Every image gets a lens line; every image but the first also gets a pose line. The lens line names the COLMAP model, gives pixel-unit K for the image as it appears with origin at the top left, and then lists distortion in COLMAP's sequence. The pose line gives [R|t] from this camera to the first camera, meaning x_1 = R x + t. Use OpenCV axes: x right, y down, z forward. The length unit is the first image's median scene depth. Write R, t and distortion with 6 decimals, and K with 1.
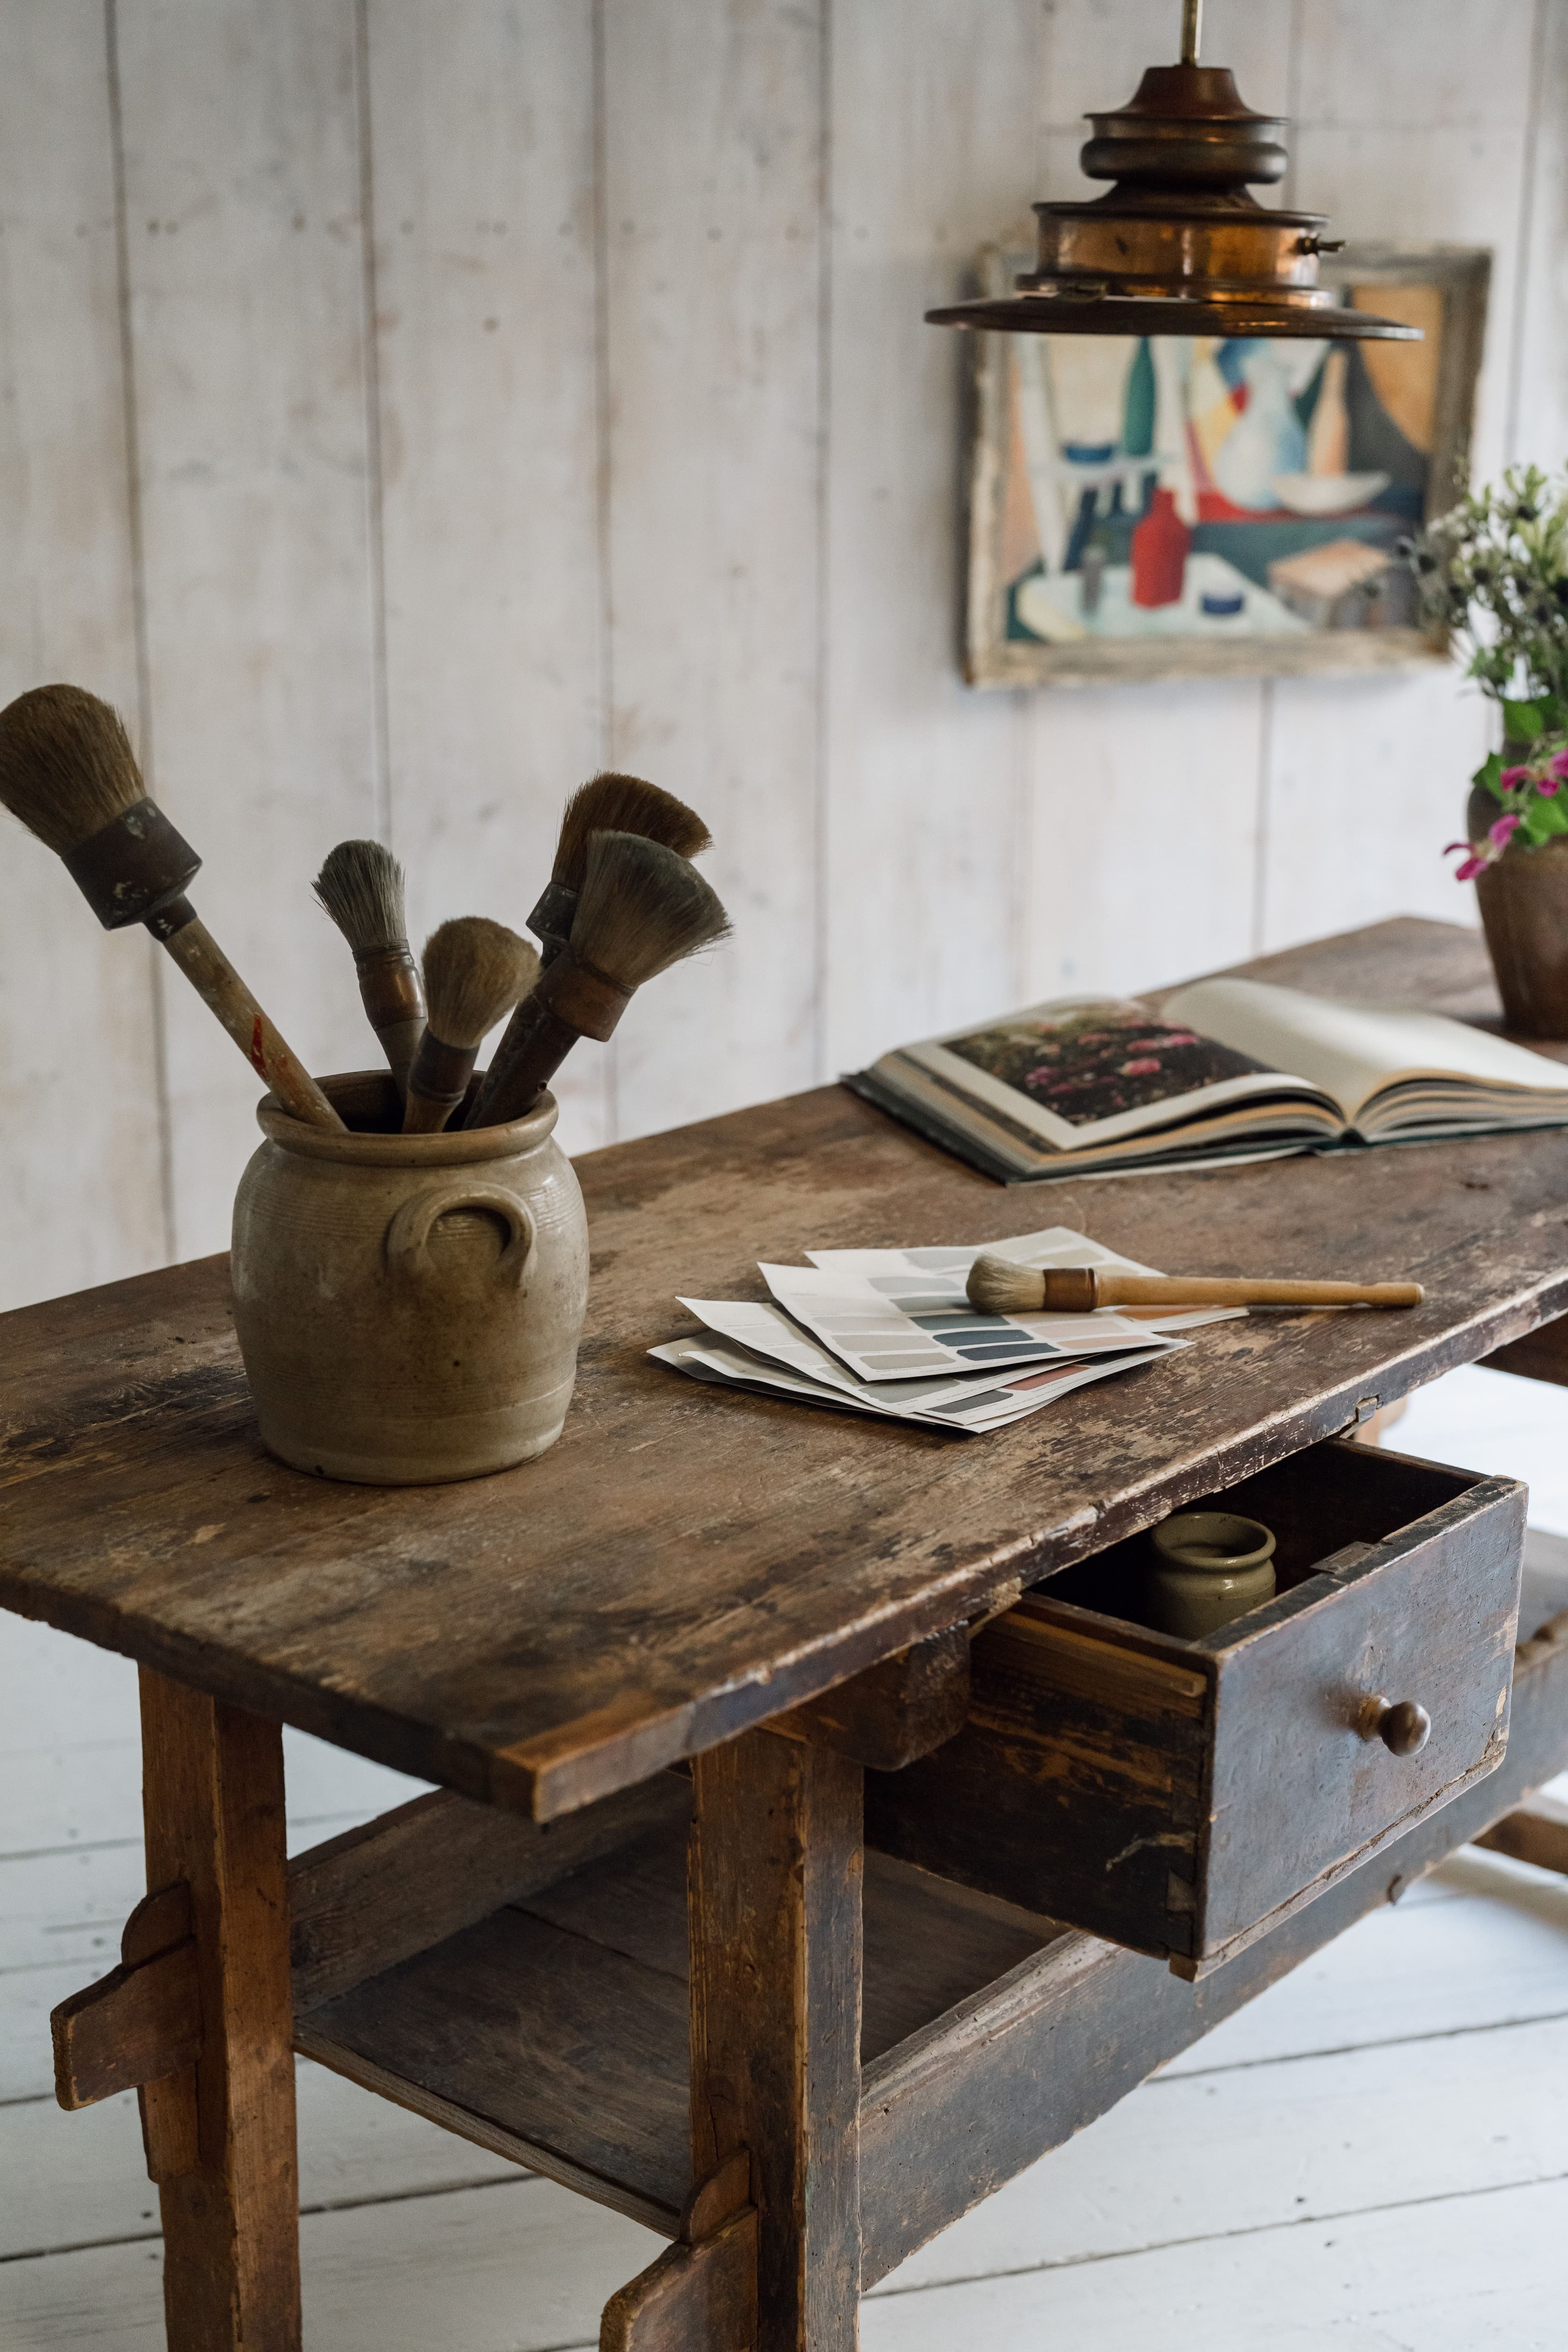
lens RADIAL K [[3266.8, 0, 784.0], [0, 3266.8, 1176.0], [0, 0, 1]] dist [-0.006590, 0.041626]
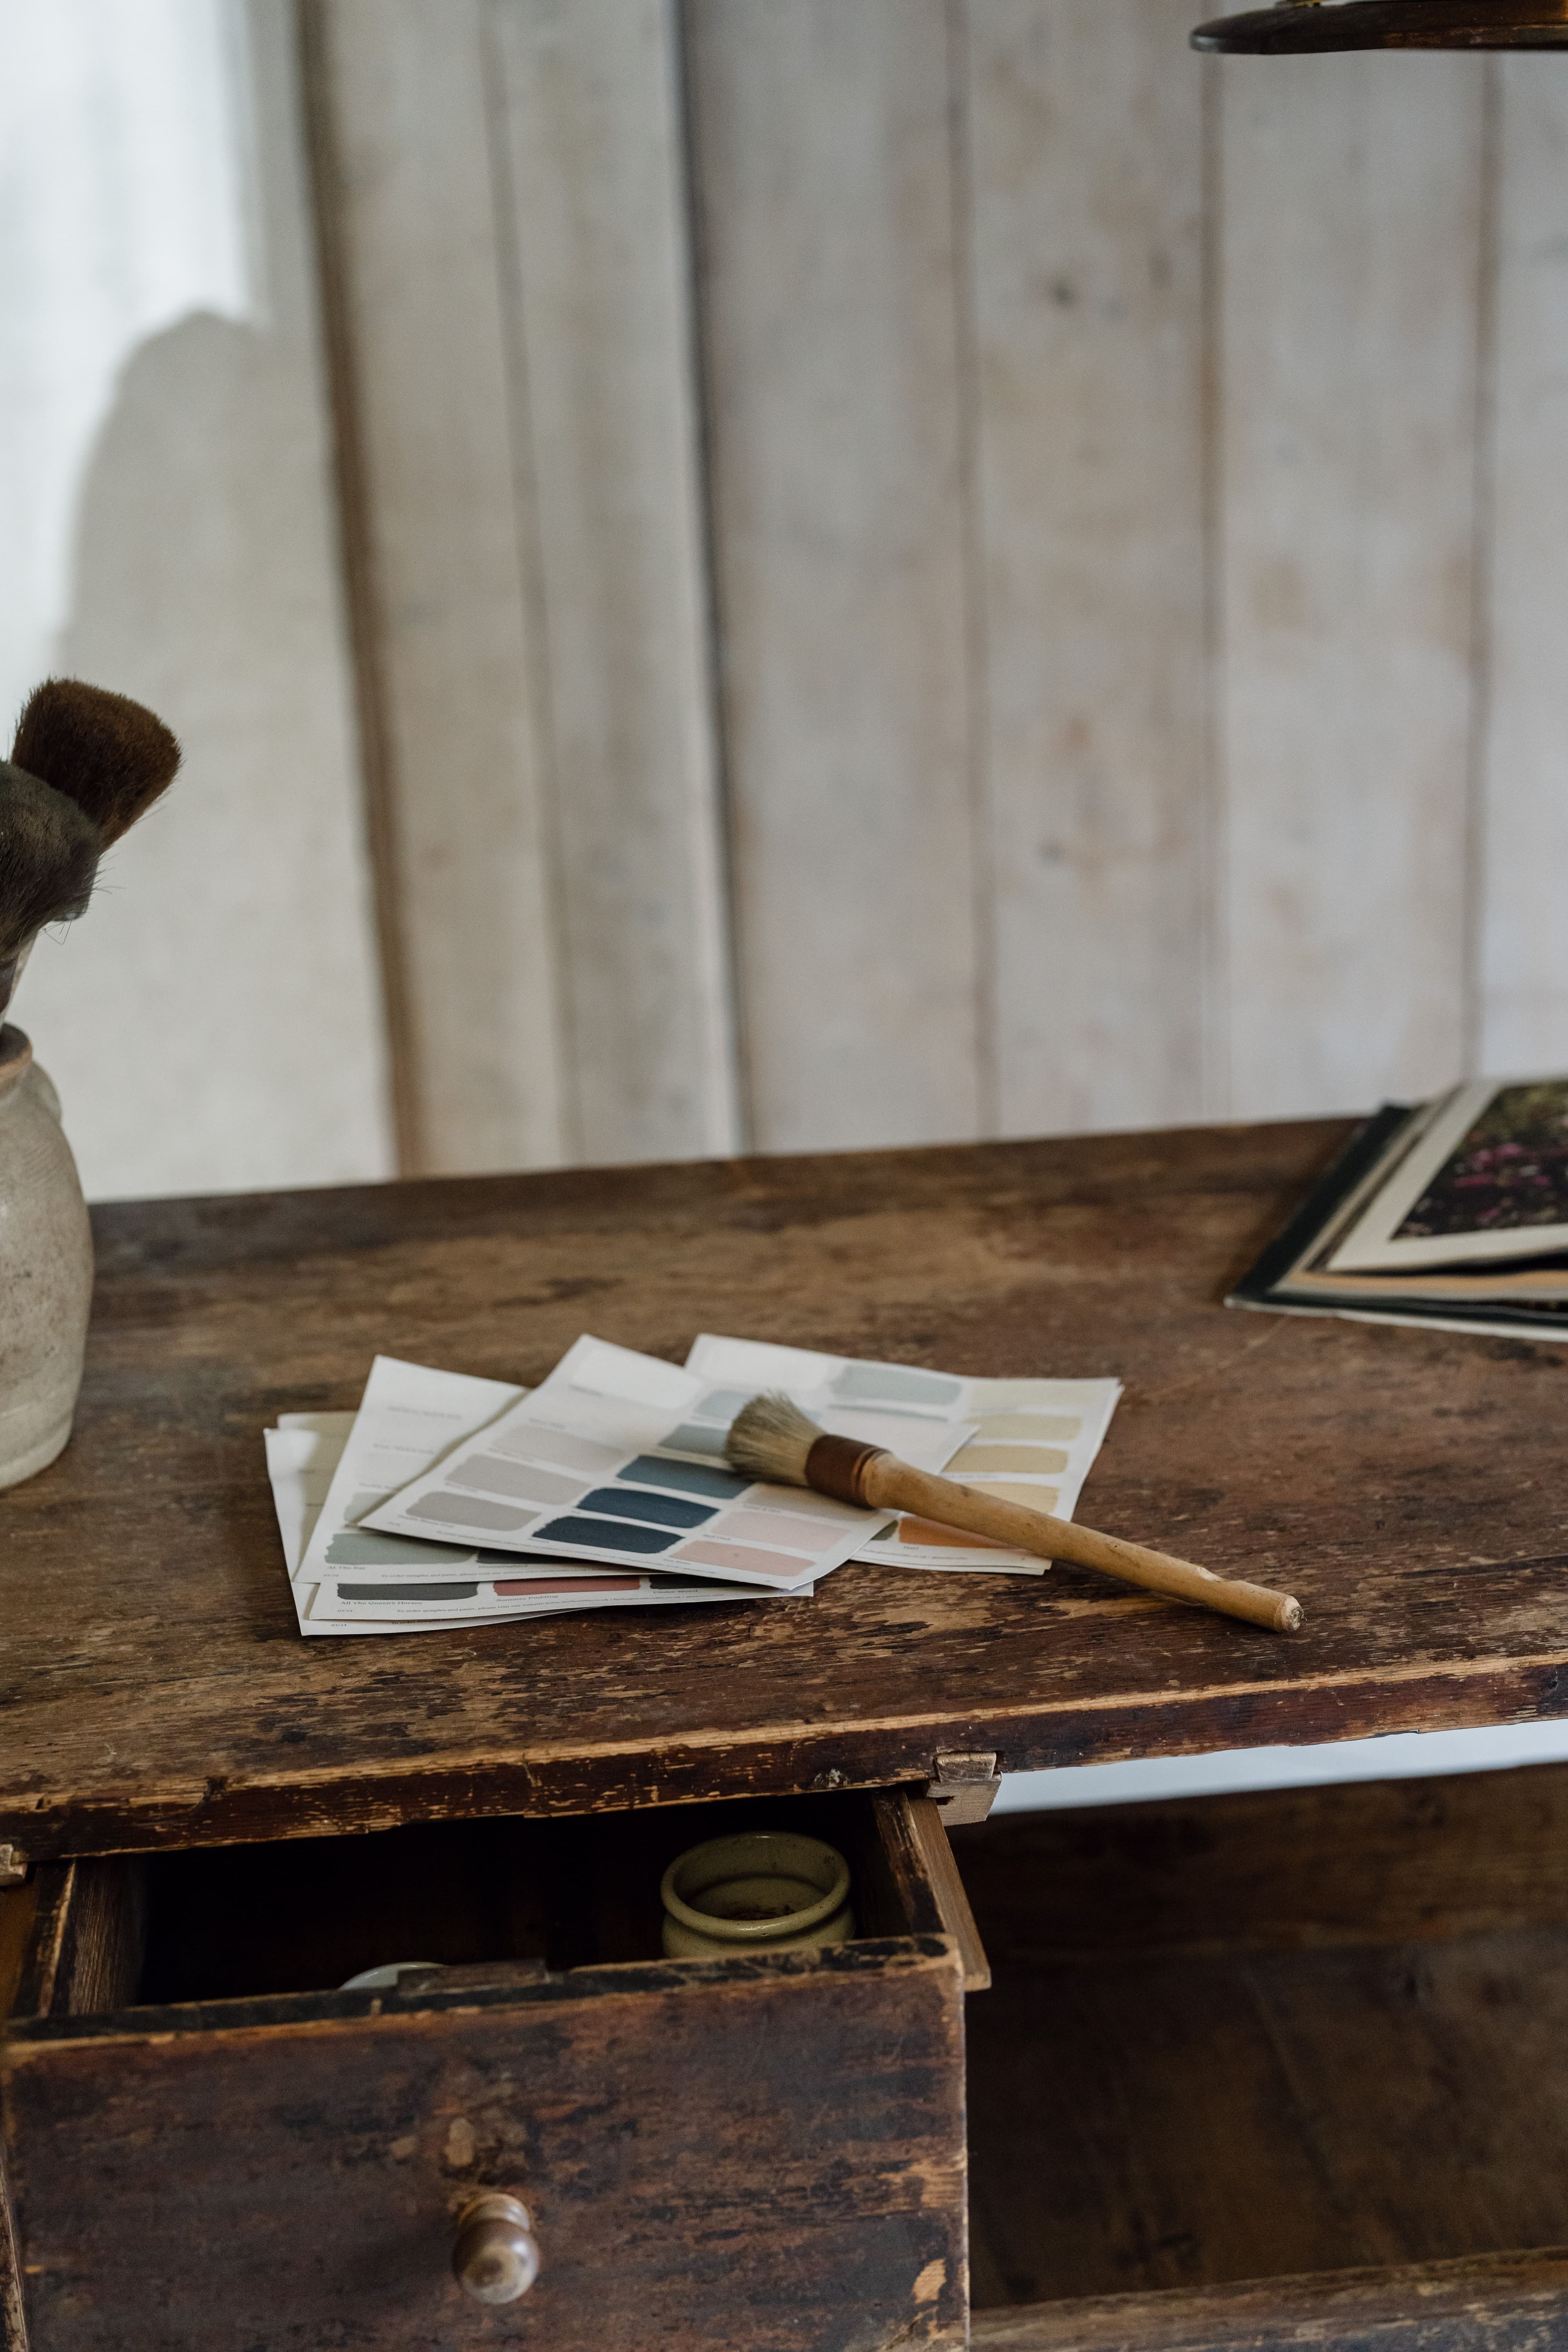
lens RADIAL K [[3308.8, 0, 784.0], [0, 3308.8, 1176.0], [0, 0, 1]] dist [-0.009052, 0.026217]
pose [[0.716806, 0.184360, -0.672459, 0.527987], [-0.139190, 0.982835, 0.121083, -0.108037], [0.683239, 0.006806, 0.730163, 0.465952]]
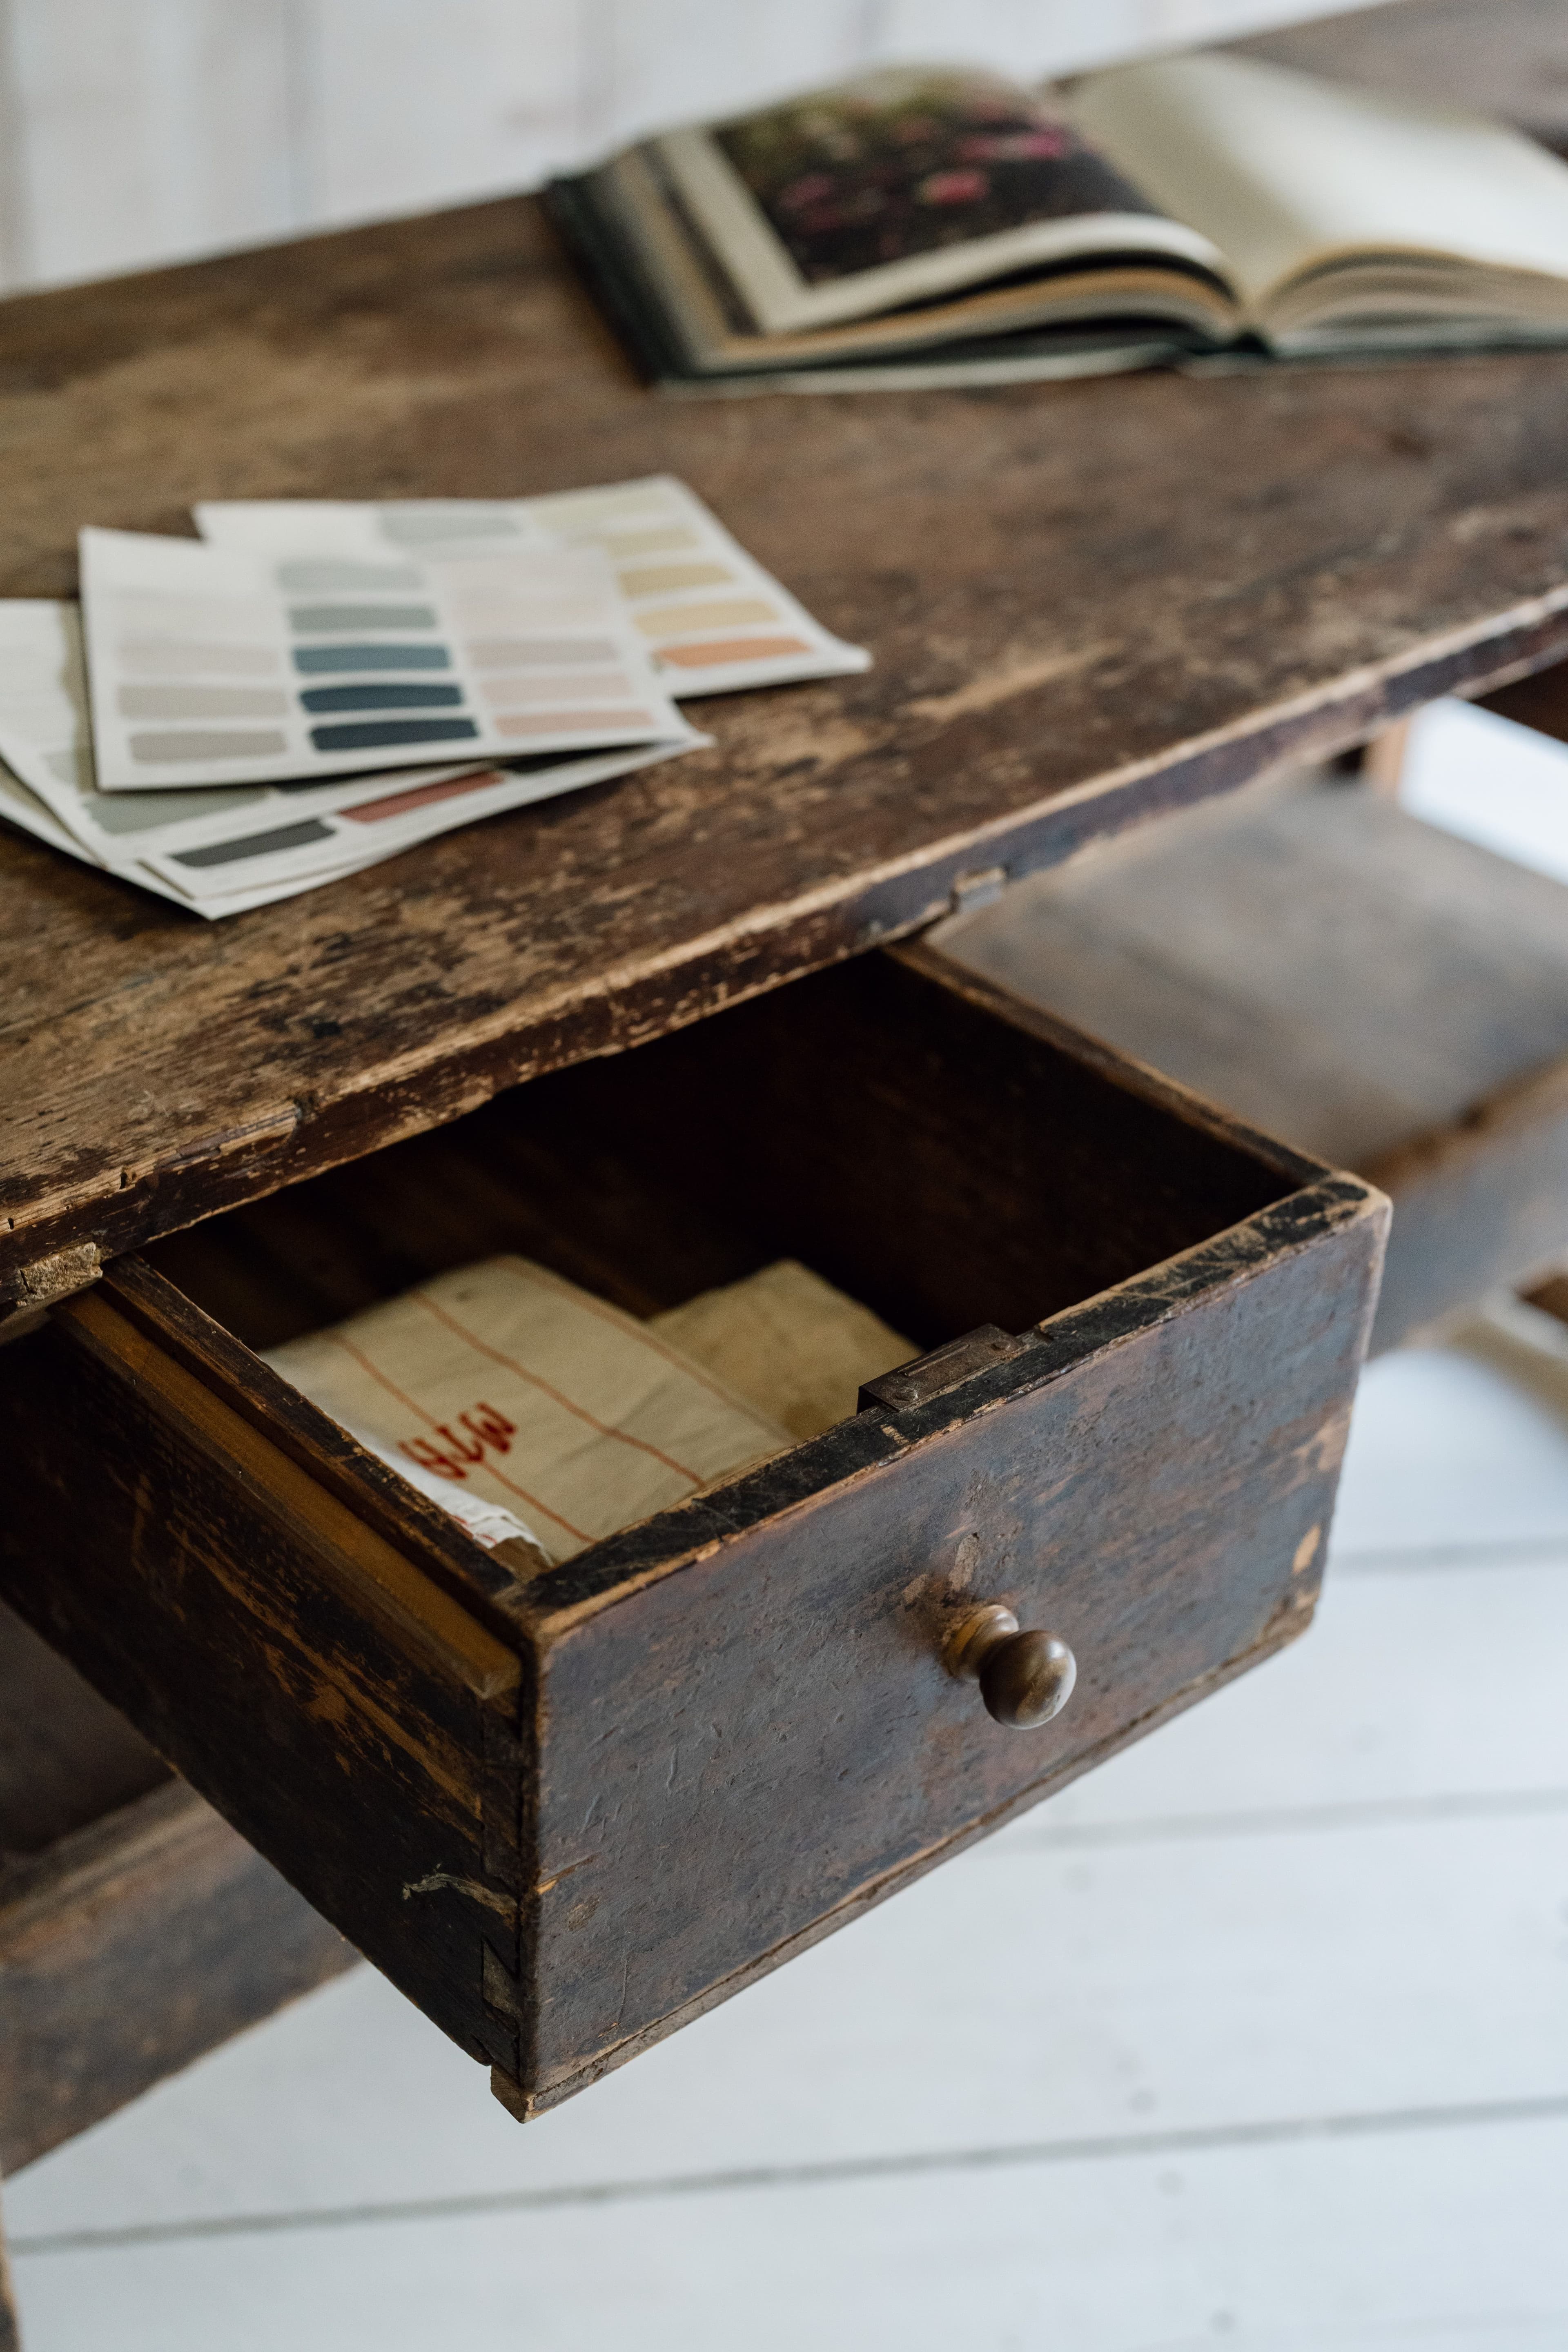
lens RADIAL K [[3176.1, 0, 782.9], [0, 3176.1, 1368.2], [0, 0, 1]] dist [0.013797, 0.029732]
pose [[0.989085, 0.105747, -0.102610, 0.196552], [-0.063309, 0.933815, 0.352110, -0.043623], [0.133054, -0.341771, 0.930317, 0.405759]]
